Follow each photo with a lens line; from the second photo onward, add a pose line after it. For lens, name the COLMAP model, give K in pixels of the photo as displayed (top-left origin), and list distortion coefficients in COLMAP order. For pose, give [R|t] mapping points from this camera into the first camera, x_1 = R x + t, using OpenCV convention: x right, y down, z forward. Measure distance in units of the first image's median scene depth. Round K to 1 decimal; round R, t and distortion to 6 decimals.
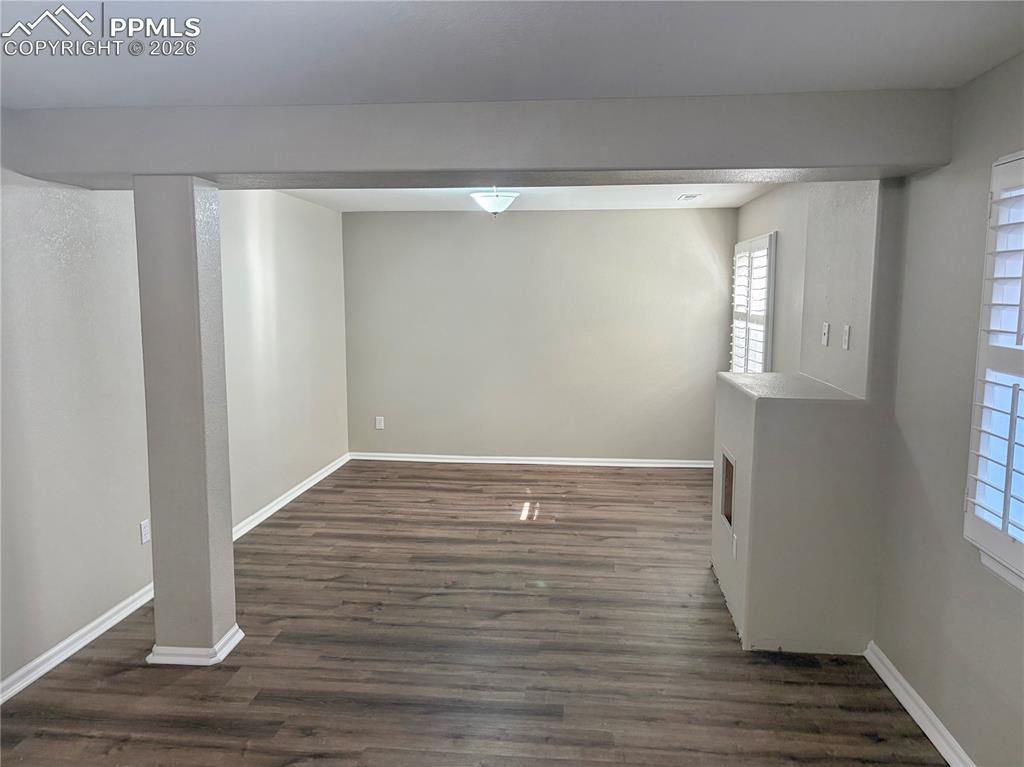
lens RADIAL K [[771.7, 0, 512.8], [0, 771.7, 382.3], [0, 0, 1]] dist [0.040932, -0.048746]
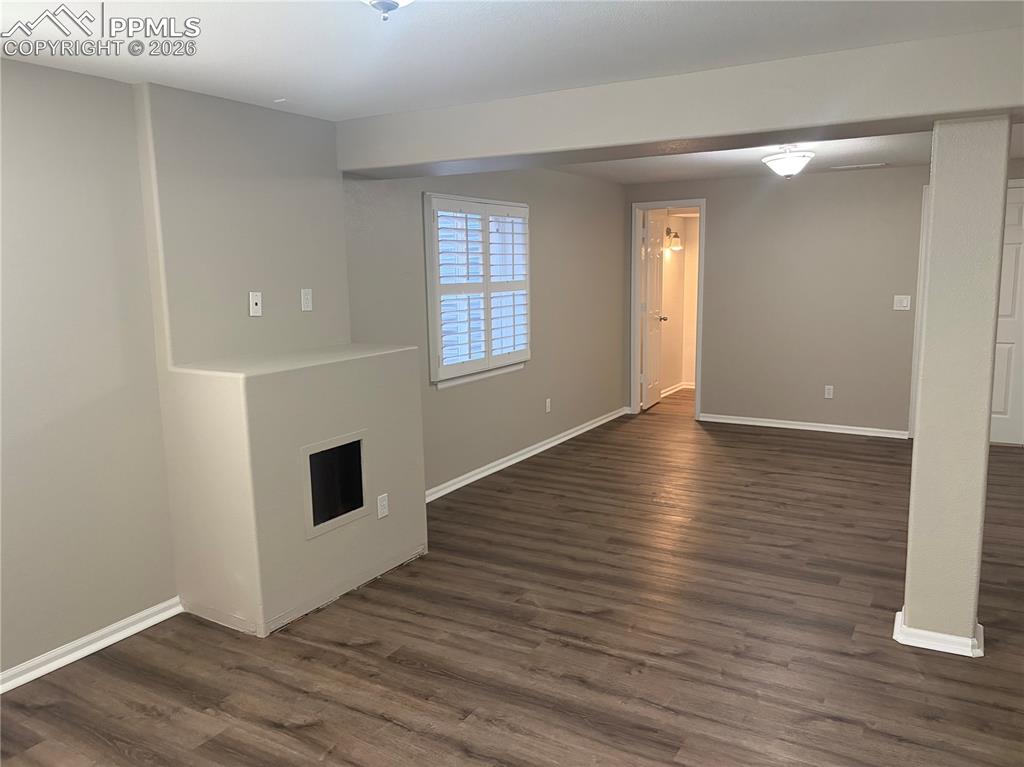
lens RADIAL K [[771.7, 0, 513.7], [0, 771.7, 383.7], [0, 0, 1]] dist [0.040932, -0.048746]
pose [[-0.904055, -0.057199, 0.423571, -0.279025], [0.062579, 0.962612, 0.263557, -0.192143], [-0.422810, 0.264777, -0.866675, 1.667685]]
